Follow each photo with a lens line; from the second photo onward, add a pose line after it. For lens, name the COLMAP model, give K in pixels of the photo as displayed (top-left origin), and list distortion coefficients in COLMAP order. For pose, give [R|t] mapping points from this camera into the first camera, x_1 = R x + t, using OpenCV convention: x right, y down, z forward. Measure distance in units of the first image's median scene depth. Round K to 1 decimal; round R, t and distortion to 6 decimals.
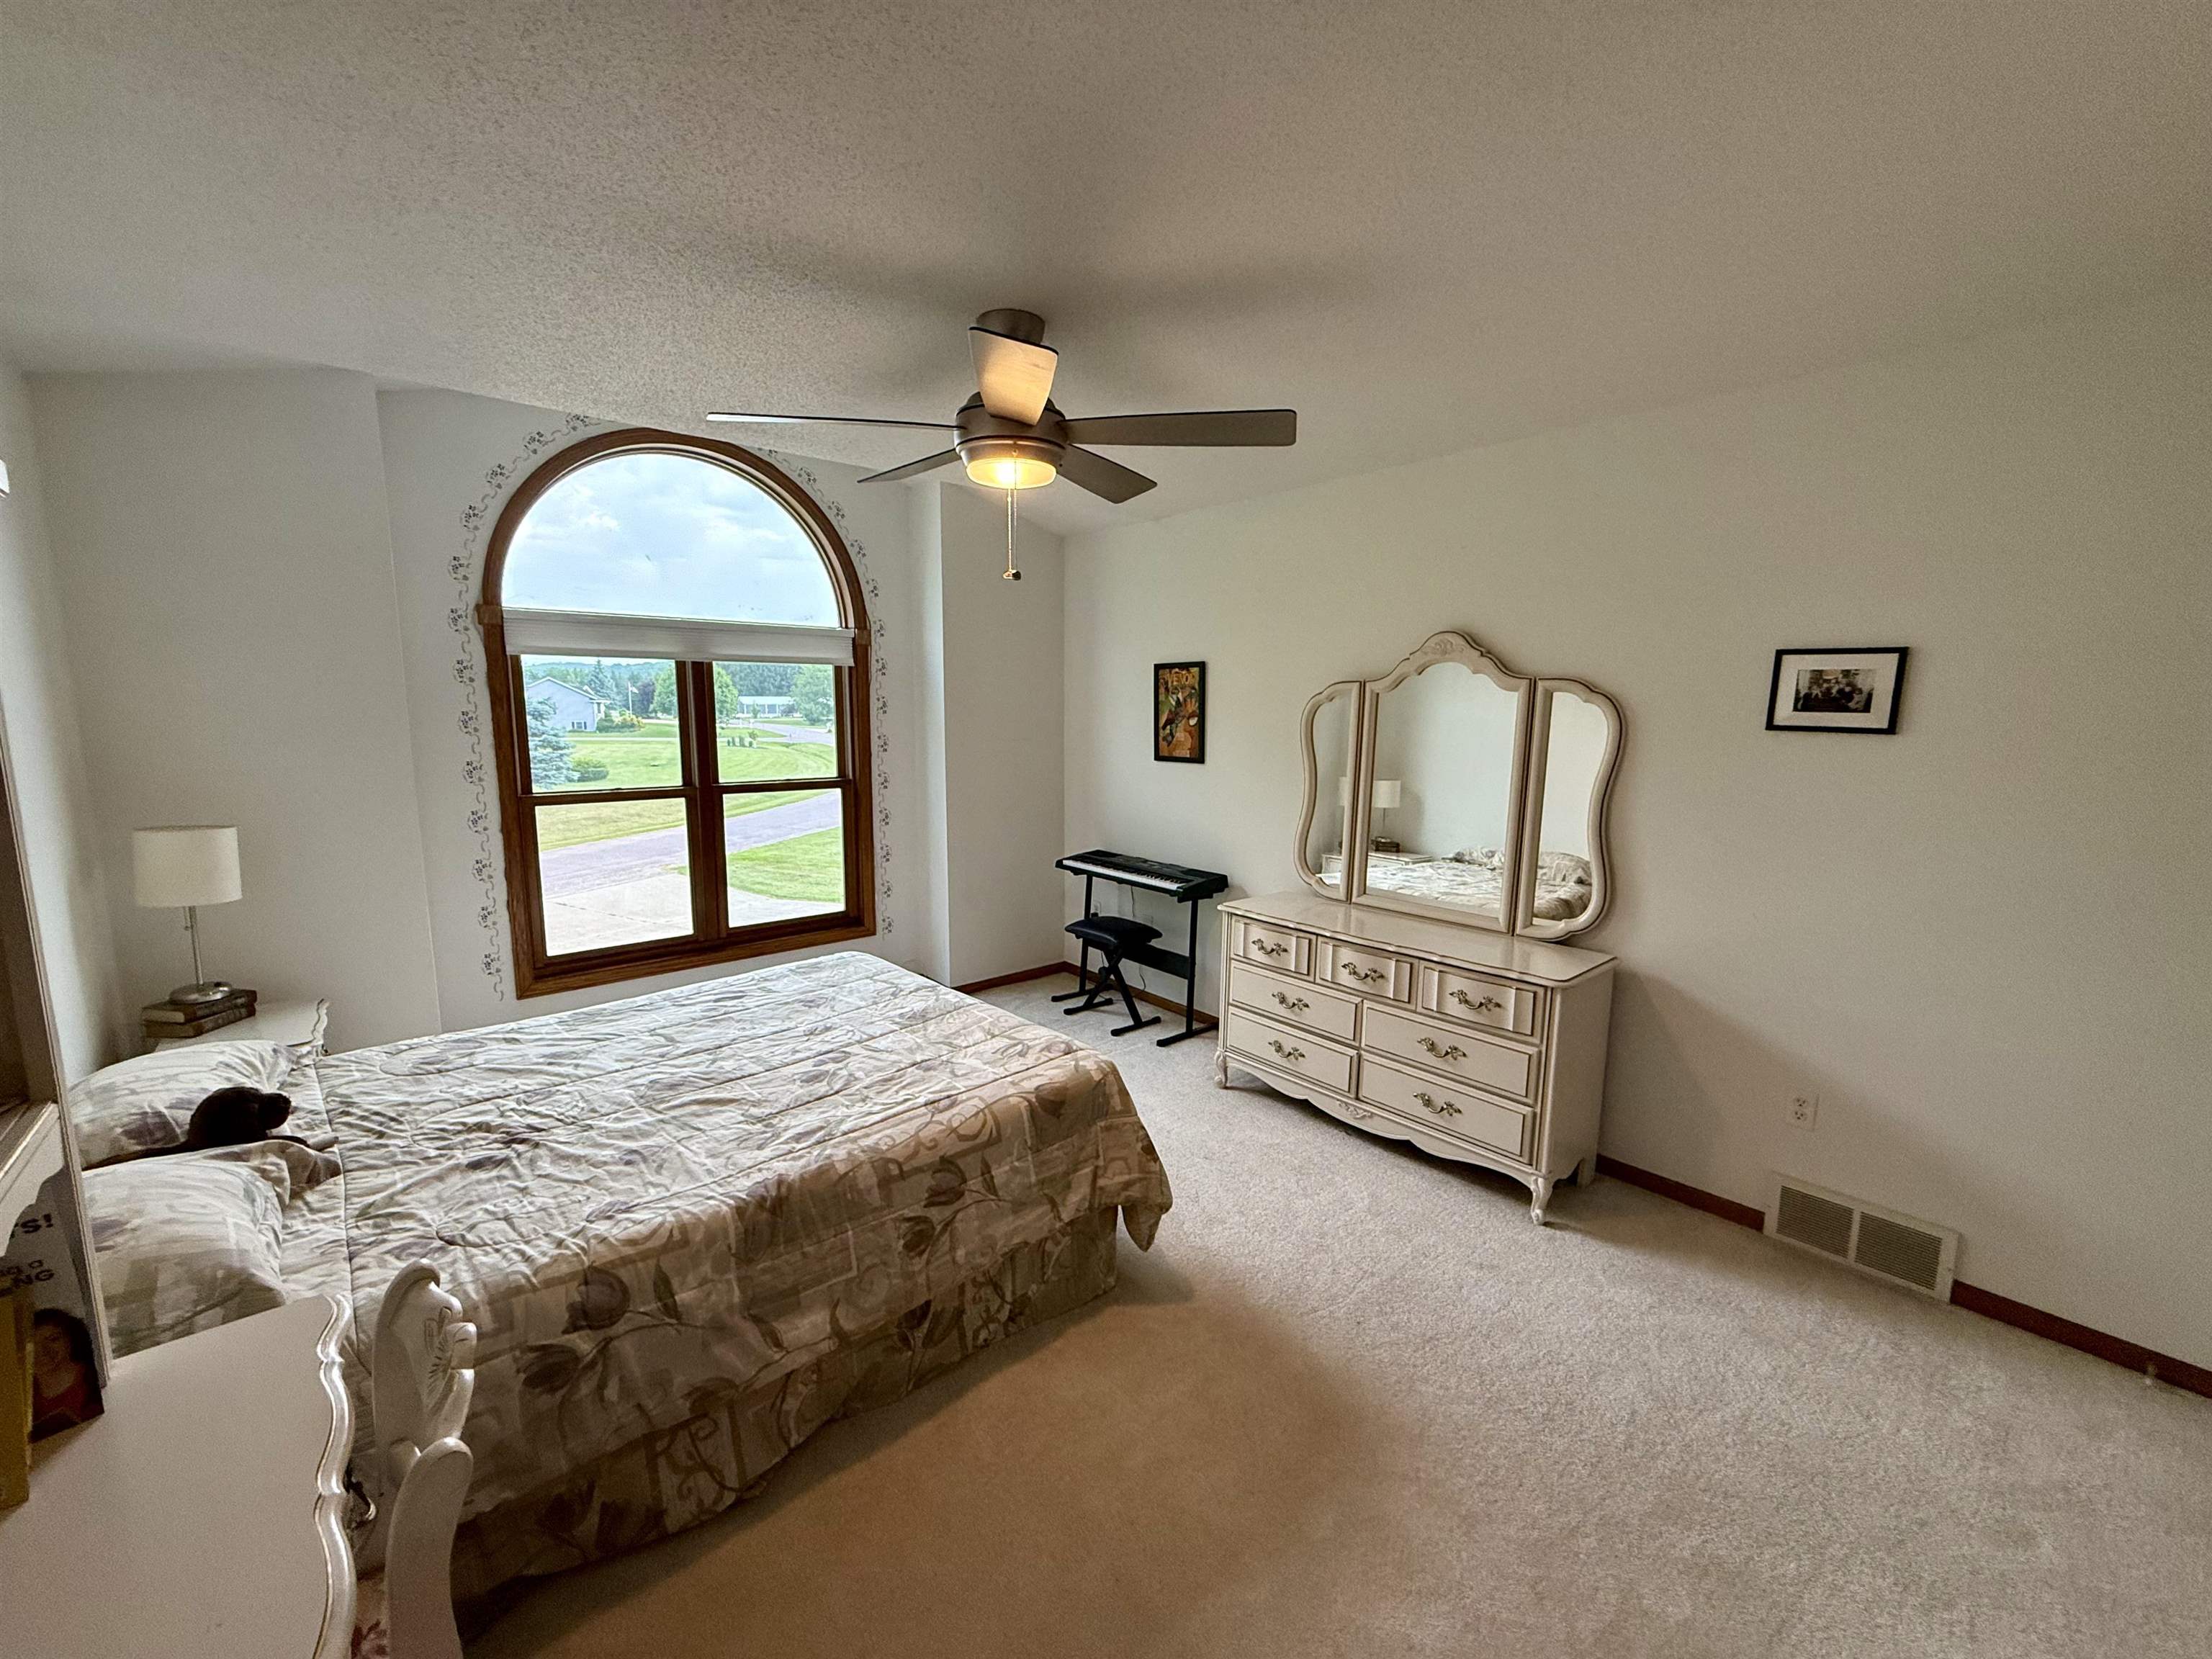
lens RADIAL K [[873.4, 0, 1103.2], [0, 873.4, 838.0], [0, 0, 1]] dist [-0.000469, -0.000346]
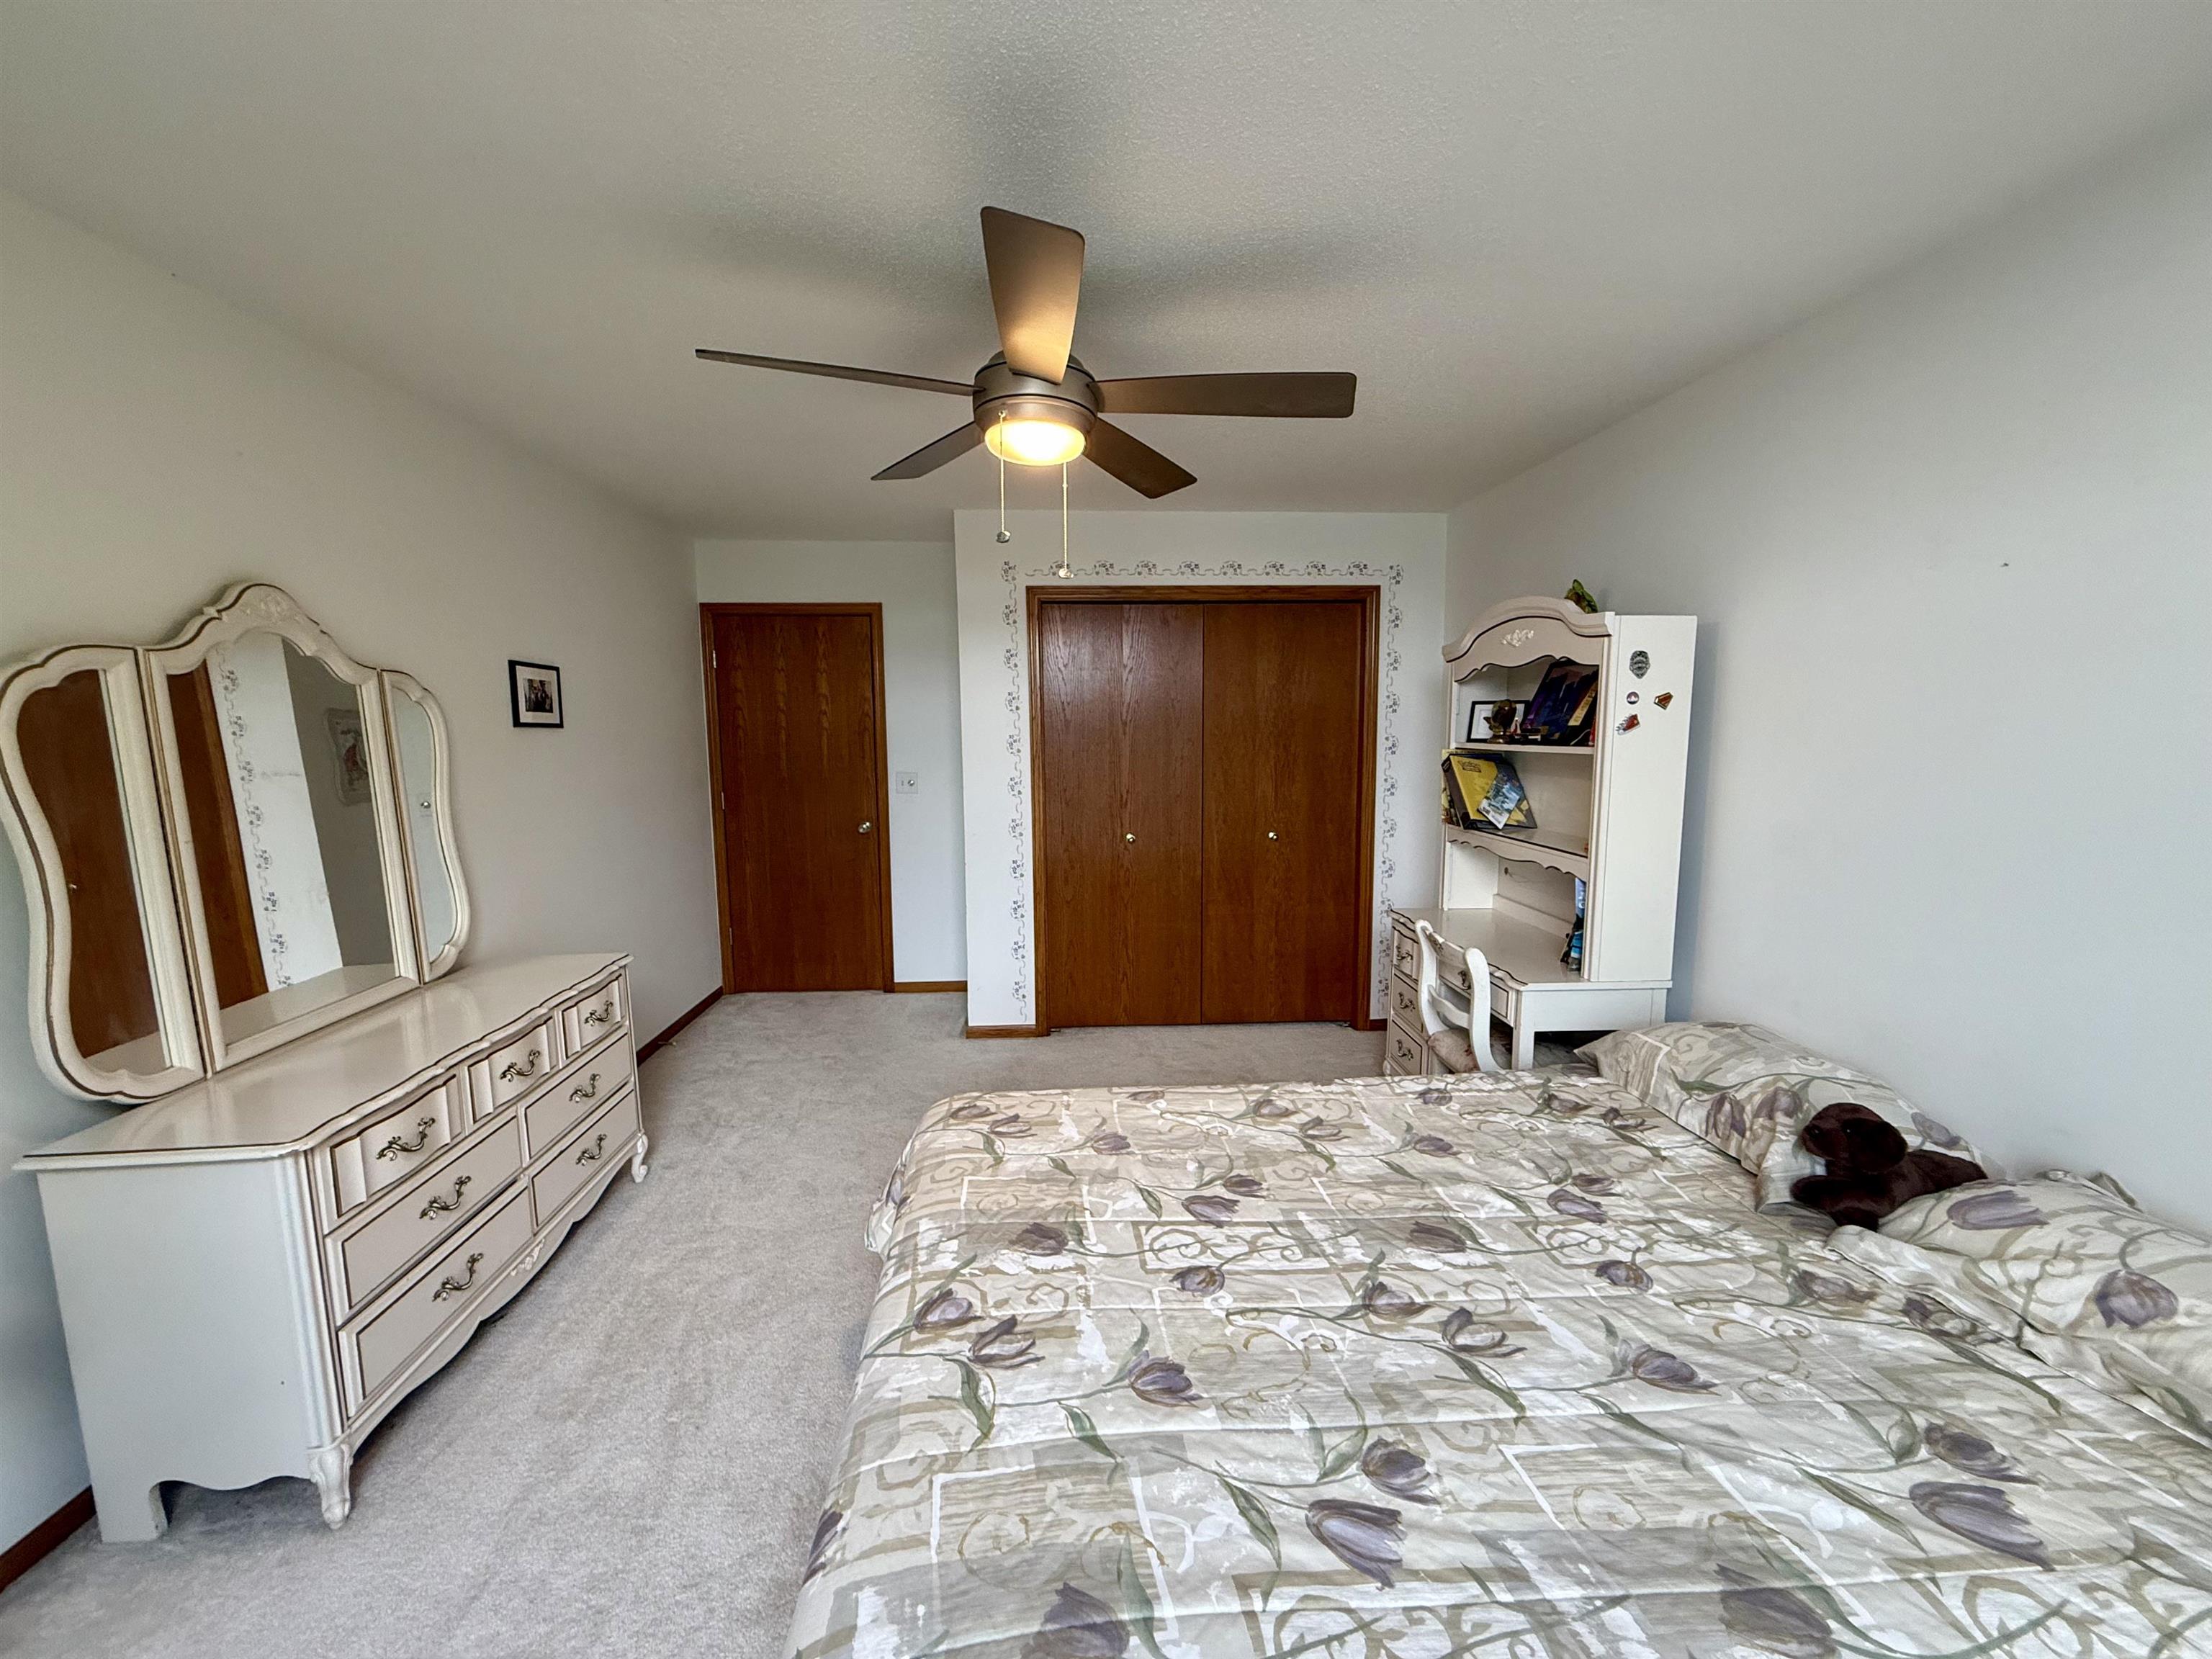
lens RADIAL K [[873.4, 0, 1101.5], [0, 873.4, 832.9], [0, 0, 1]] dist [-0.000469, -0.000346]
pose [[-0.790023, -0.080315, 0.607794, -0.555769], [0.089834, 0.965516, 0.244353, -0.182750], [-0.606460, 0.247645, -0.755565, 1.303127]]
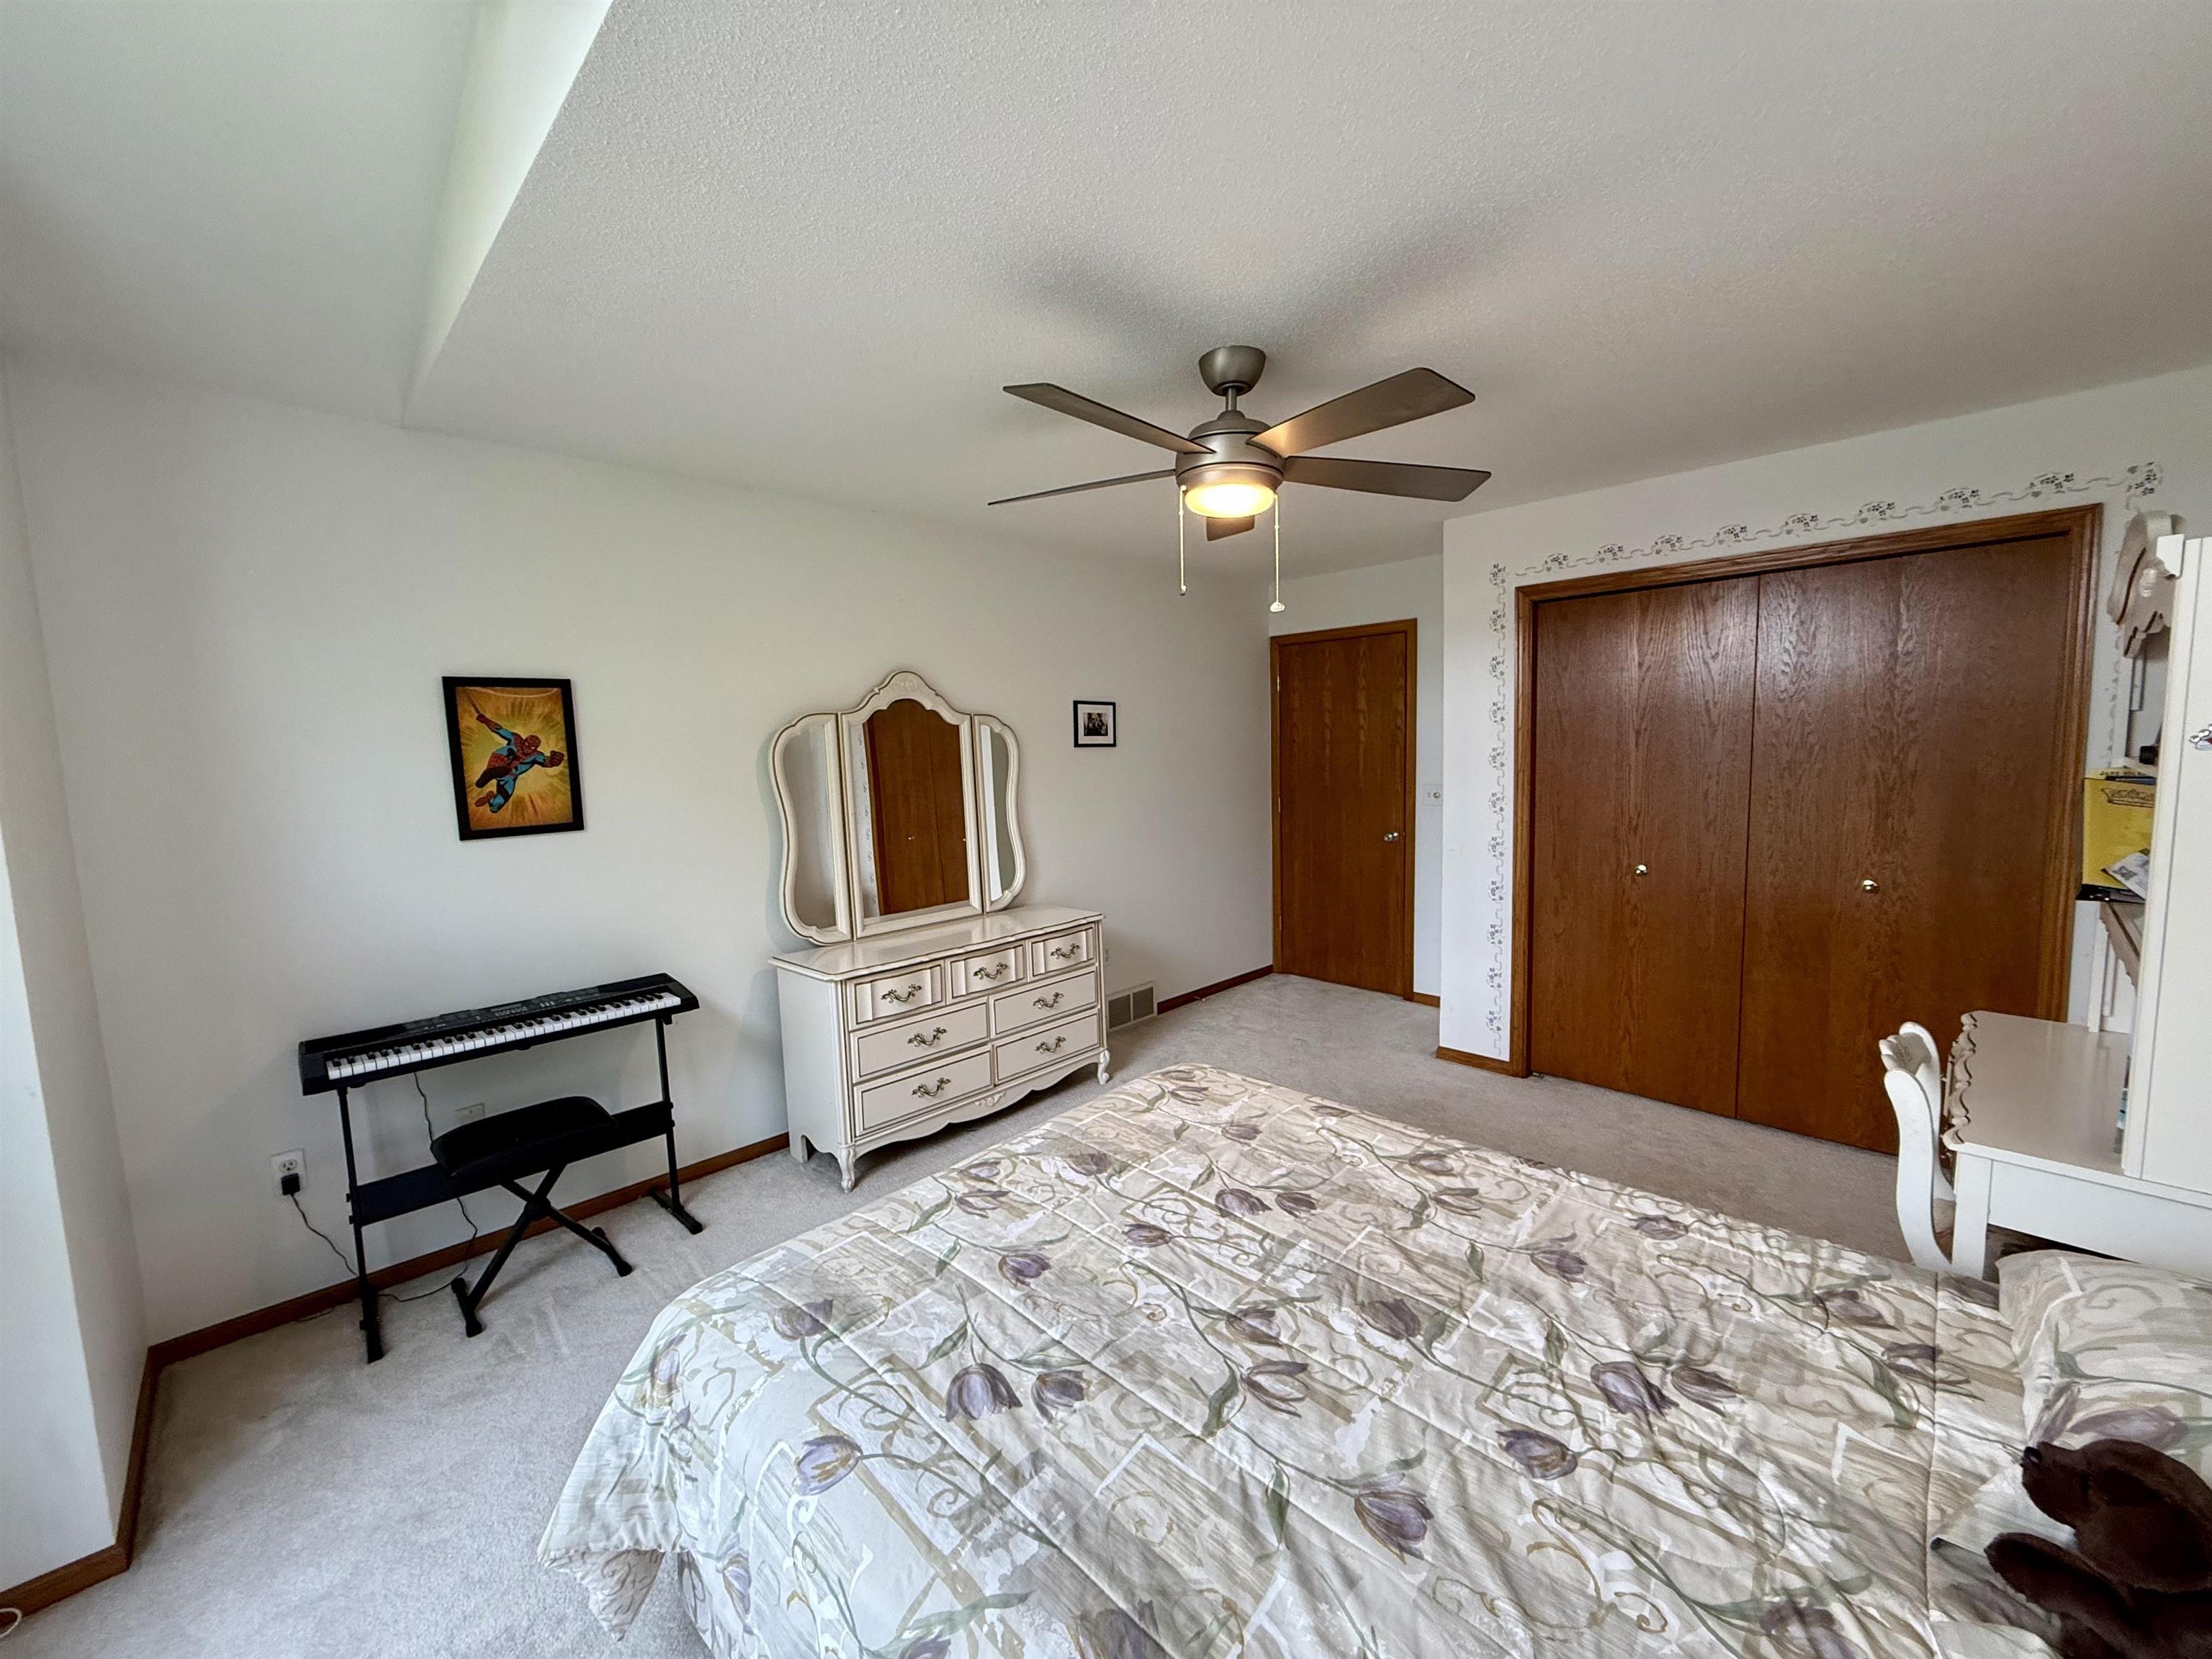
lens RADIAL K [[873.4, 0, 1102.4], [0, 873.4, 834.0], [0, 0, 1]] dist [-0.000469, -0.000346]
pose [[-0.068520, -0.110860, 0.991471, -0.867395], [0.174631, 0.977131, 0.121325, -0.139426], [-0.982247, 0.181455, -0.047594, 0.948826]]
